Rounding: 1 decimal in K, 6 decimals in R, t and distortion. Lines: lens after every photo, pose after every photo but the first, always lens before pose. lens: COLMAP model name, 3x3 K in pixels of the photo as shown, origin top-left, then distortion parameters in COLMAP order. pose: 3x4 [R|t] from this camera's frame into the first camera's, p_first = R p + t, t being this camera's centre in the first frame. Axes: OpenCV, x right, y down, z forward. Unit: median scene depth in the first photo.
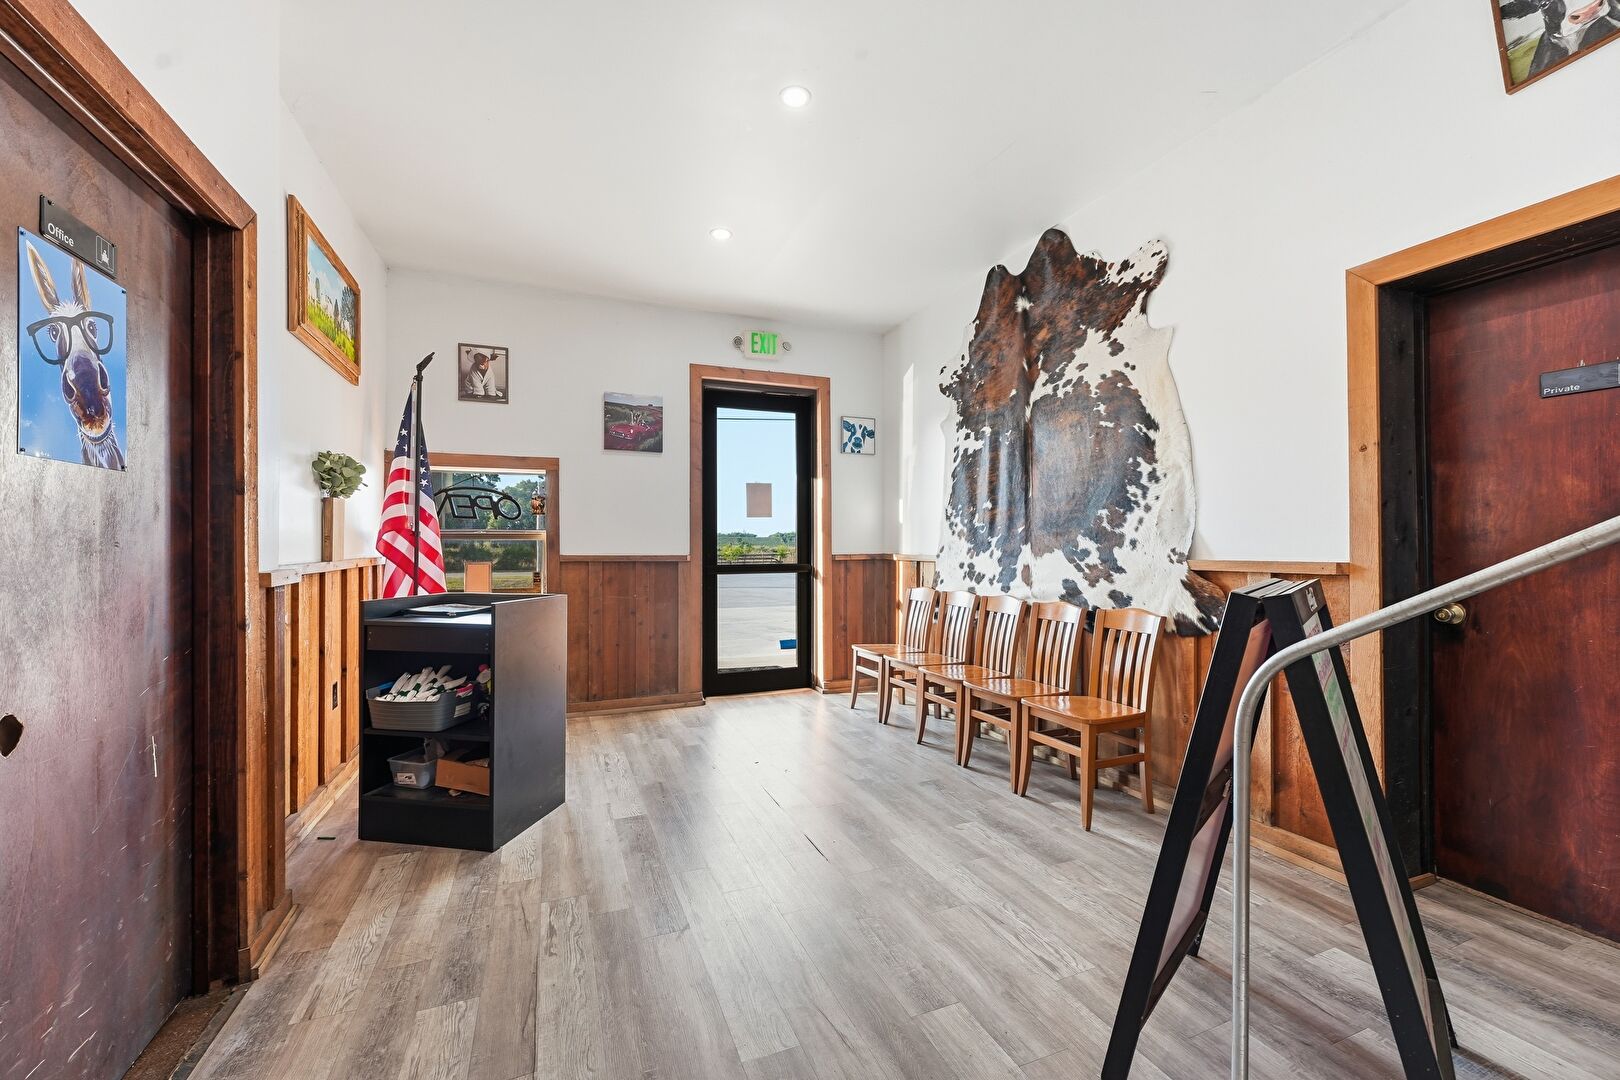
lens RADIAL K [[648.6, 0, 810.2], [0, 648.6, 546.8], [0, 0, 1]] dist [-0.003844, -0.000023]
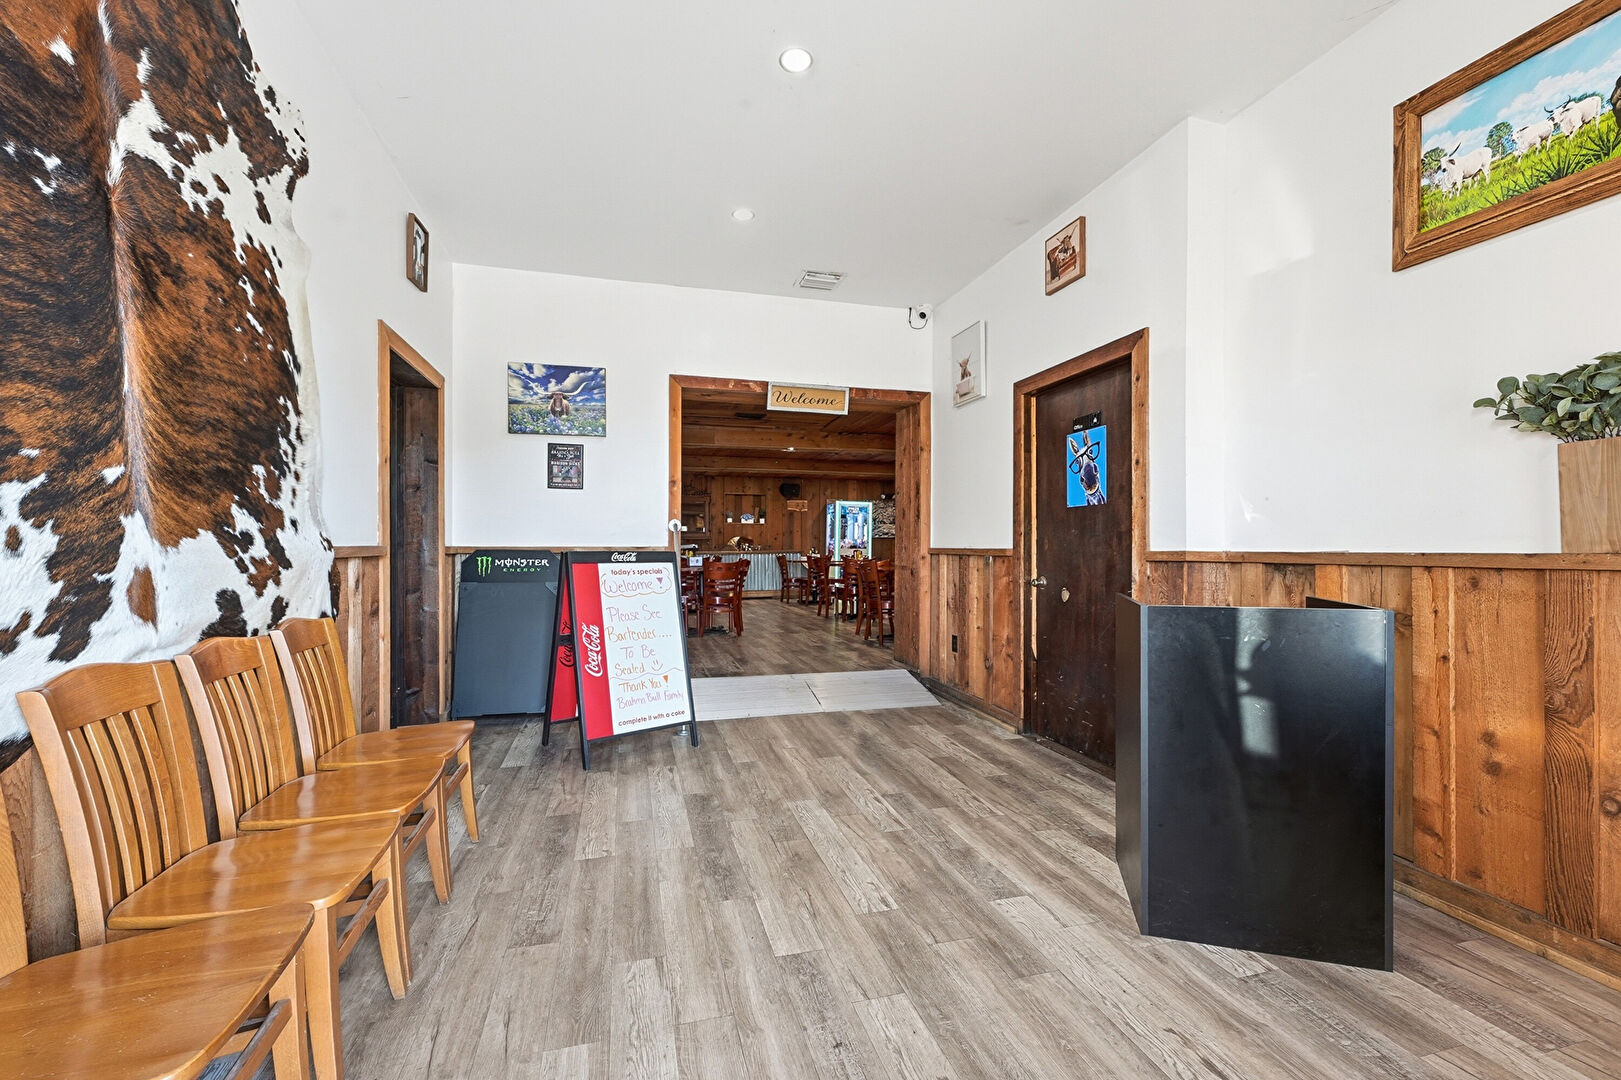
lens RADIAL K [[649.0, 0, 811.3], [0, 649.0, 542.8], [0, 0, 1]] dist [-0.003844, -0.000023]
pose [[-0.993483, -0.000826, 0.113979, -0.133996], [-0.001213, 0.999994, -0.003327, 0.016532], [-0.113975, -0.003443, -0.993478, 1.689412]]
